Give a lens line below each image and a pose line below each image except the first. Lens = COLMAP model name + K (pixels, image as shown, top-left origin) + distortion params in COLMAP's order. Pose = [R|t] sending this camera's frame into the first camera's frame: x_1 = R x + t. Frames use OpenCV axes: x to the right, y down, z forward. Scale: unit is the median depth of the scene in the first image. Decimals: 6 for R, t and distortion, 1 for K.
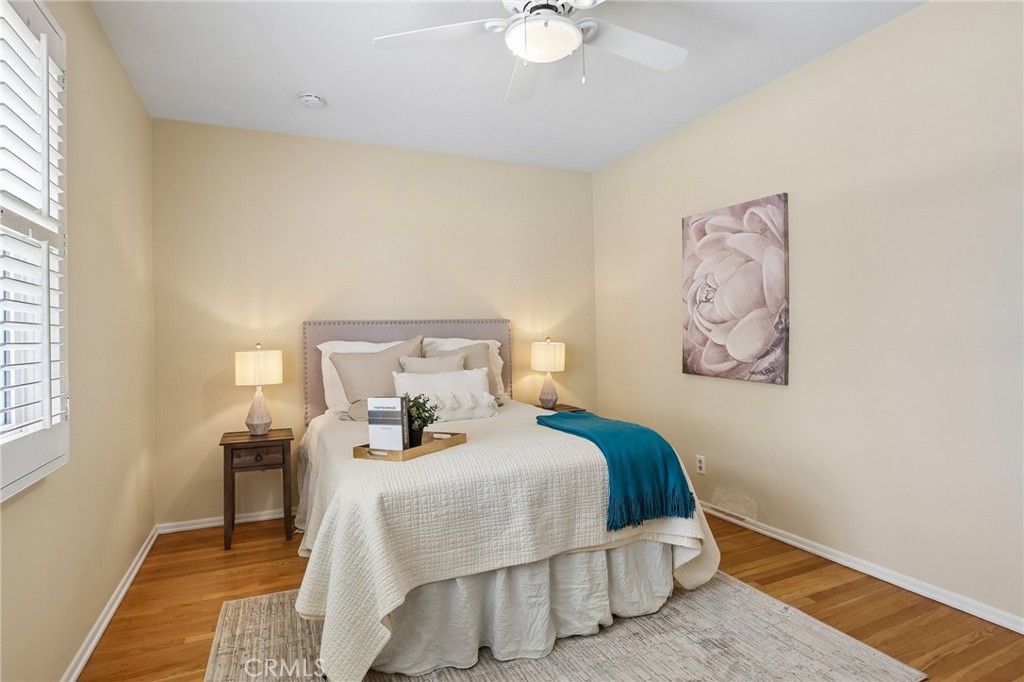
lens RADIAL K [[523.0, 0, 512.0], [0, 523.0, 341.0], [0, 0, 1]] dist [0.001465, 0.000051]
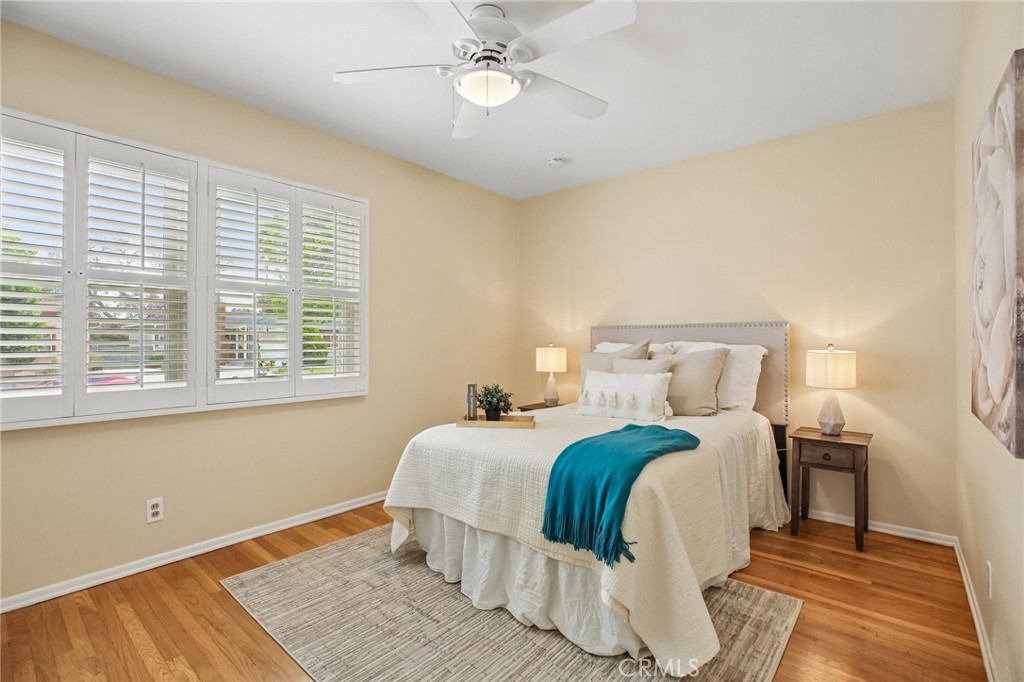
lens RADIAL K [[475.2, 0, 512.0], [0, 475.2, 341.0], [0, 0, 1]] dist [-0.052243, 0.000146]
pose [[0.428530, 0.017678, -0.903355, 0.618812], [-0.019628, 0.999755, 0.010253, -0.010994], [0.903315, 0.013337, 0.428771, 0.359801]]
